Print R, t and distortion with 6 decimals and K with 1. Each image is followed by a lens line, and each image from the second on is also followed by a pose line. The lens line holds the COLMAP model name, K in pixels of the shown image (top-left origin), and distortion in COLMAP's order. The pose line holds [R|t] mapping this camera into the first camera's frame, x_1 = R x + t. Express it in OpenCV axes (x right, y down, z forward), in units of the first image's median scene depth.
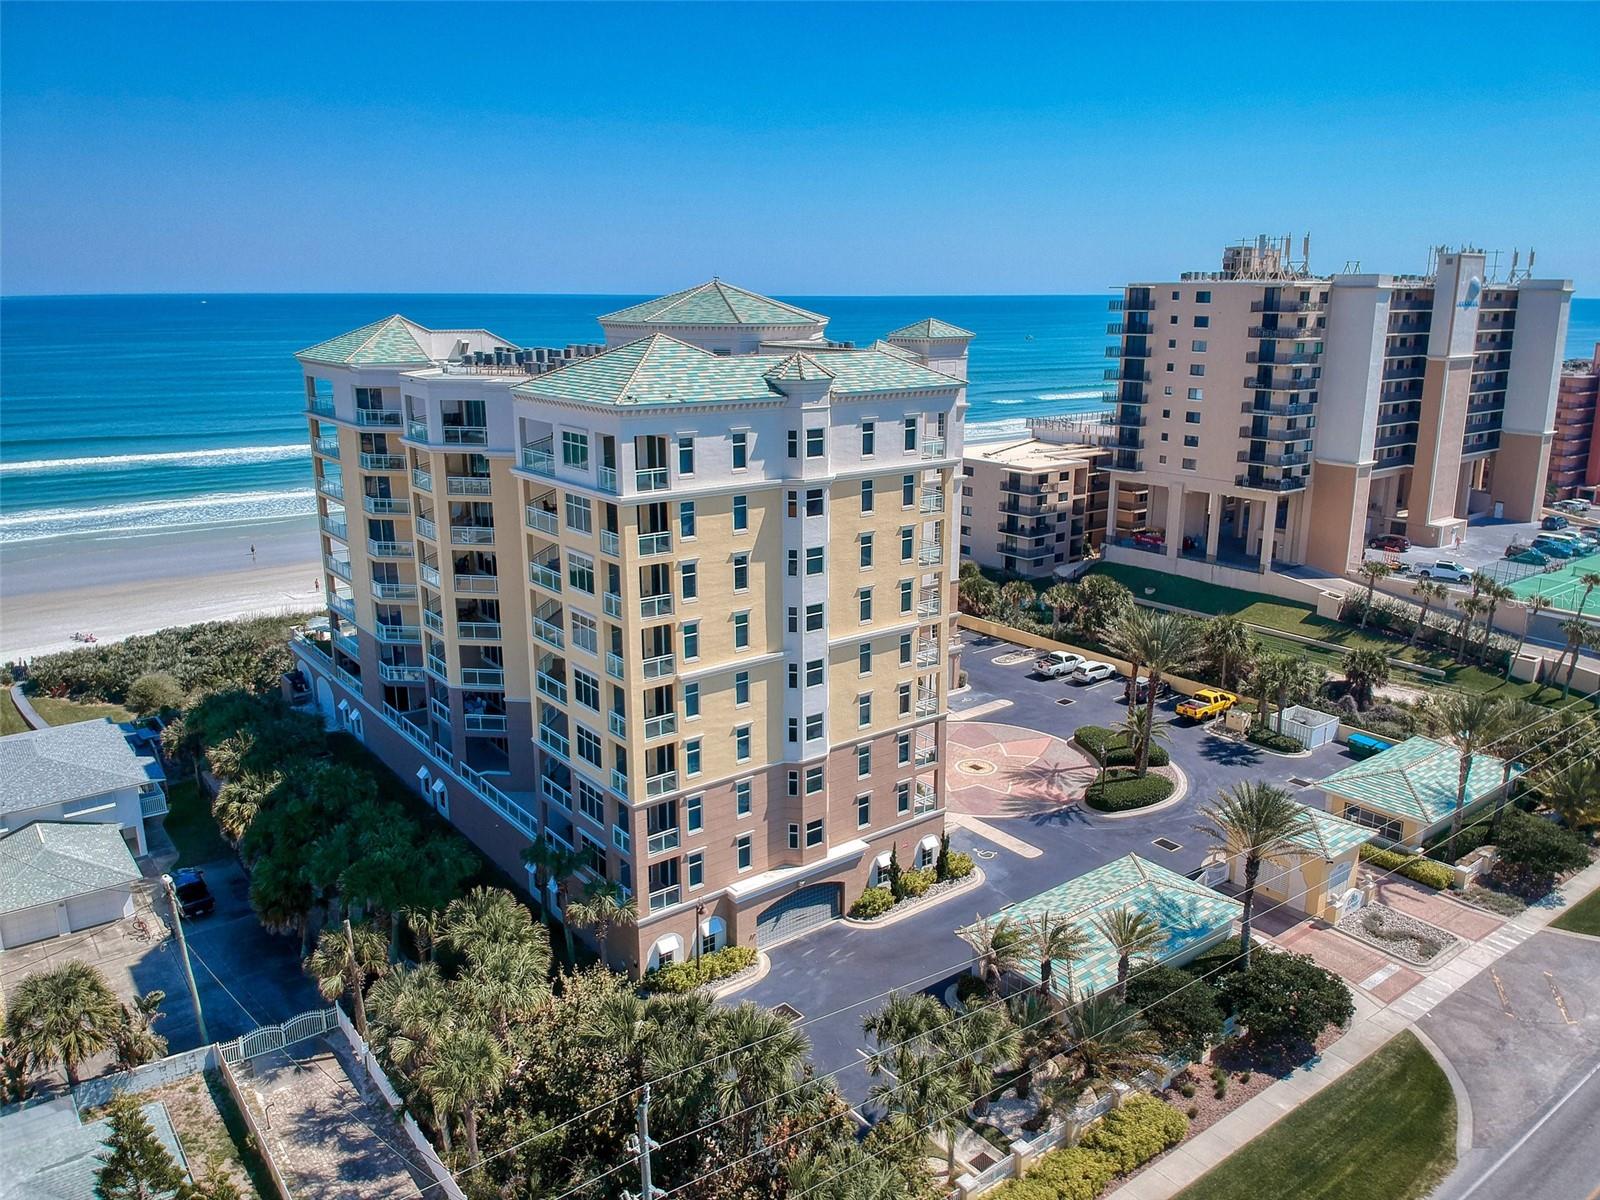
lens RADIAL K [[1174.8, 0, 834.5], [0, 1174.8, 588.5], [0, 0, 1]] dist [0.249743, -0.502777]
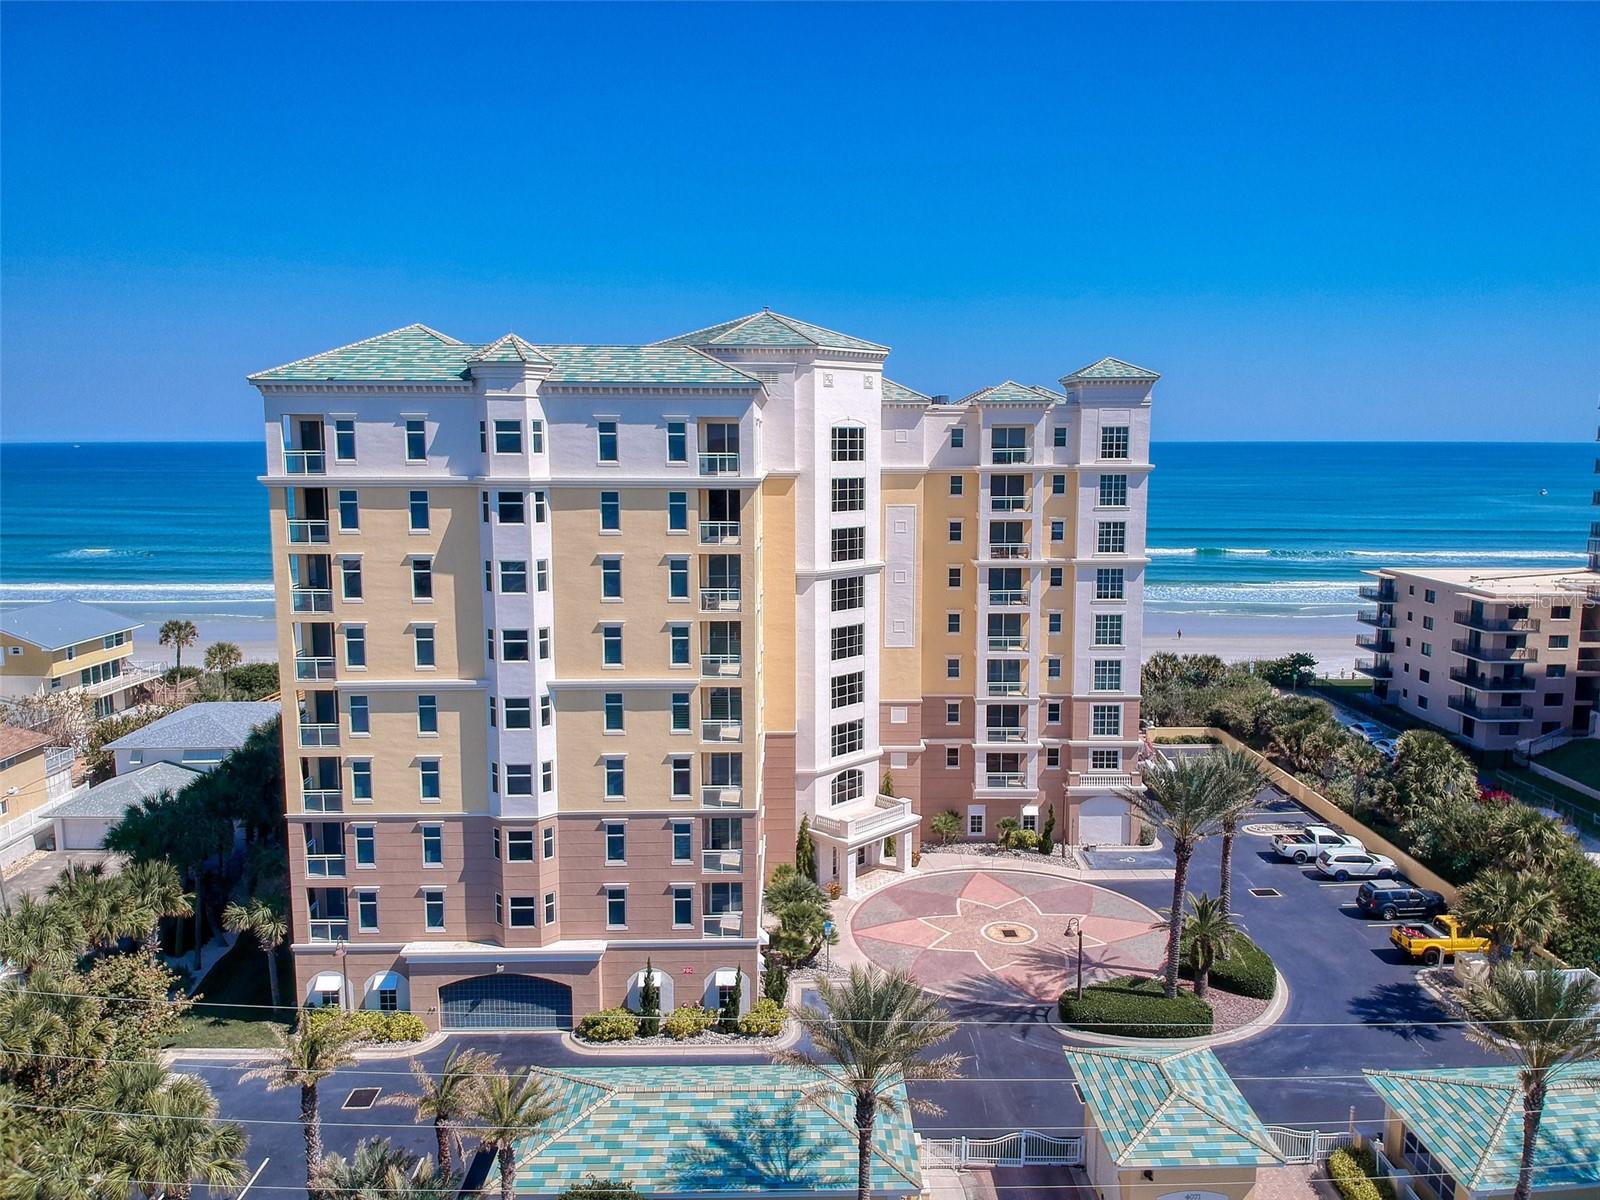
lens RADIAL K [[1165.3, 0, 816.5], [0, 1165.3, 577.4], [0, 0, 1]] dist [0.139771, -0.270861]
pose [[0.790862, 0.066397, -0.608382, 0.664869], [-0.145150, 0.986083, -0.081070, 0.013605], [0.594532, 0.152422, 0.789493, 0.456934]]
